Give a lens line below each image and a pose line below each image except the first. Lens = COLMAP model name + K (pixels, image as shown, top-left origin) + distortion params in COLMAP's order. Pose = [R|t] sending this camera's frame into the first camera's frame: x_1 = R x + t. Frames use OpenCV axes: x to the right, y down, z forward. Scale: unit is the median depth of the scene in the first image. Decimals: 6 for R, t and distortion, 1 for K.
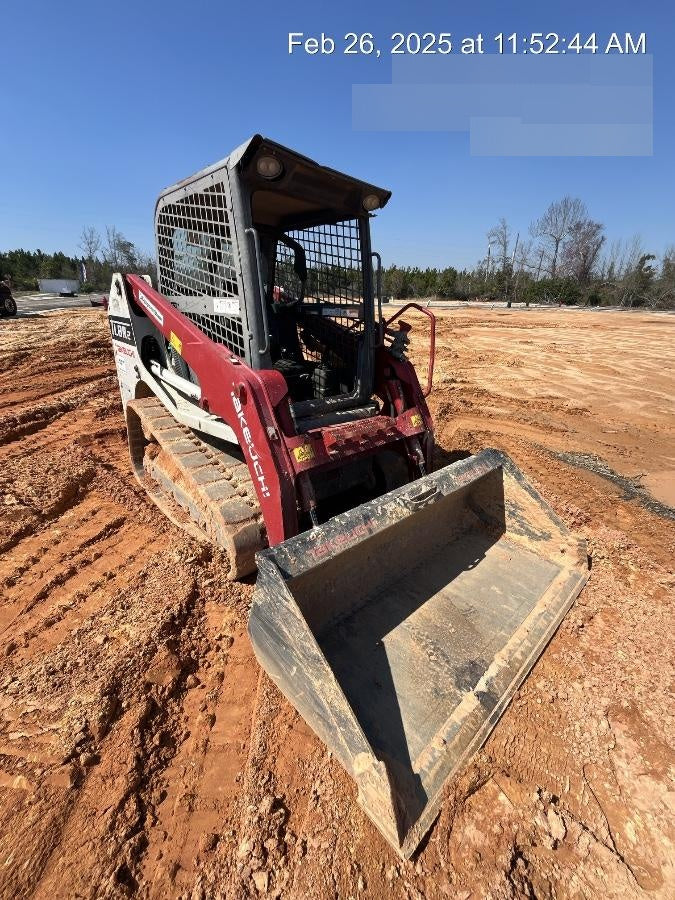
lens RADIAL K [[367.8, 0, 335.9], [0, 367.8, 435.9], [0, 0, 1]] dist [0.048376, -0.000065]
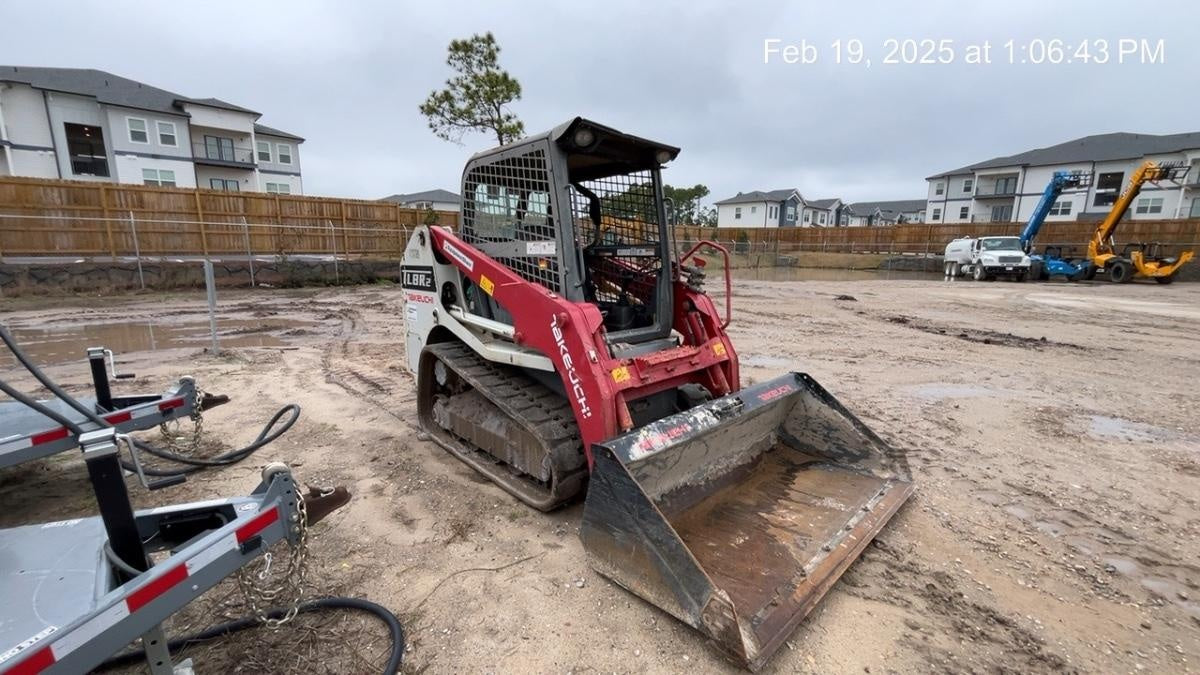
lens RADIAL K [[472.2, 0, 600.0], [0, 472.2, 337.5], [0, 0, 1]] dist [-0.000435, 0.000037]
pose [[0.999328, -0.034814, 0.011445, -0.124764], [0.036218, 0.985869, -0.163557, 0.125735], [-0.005589, 0.163861, 0.986468, -0.289641]]
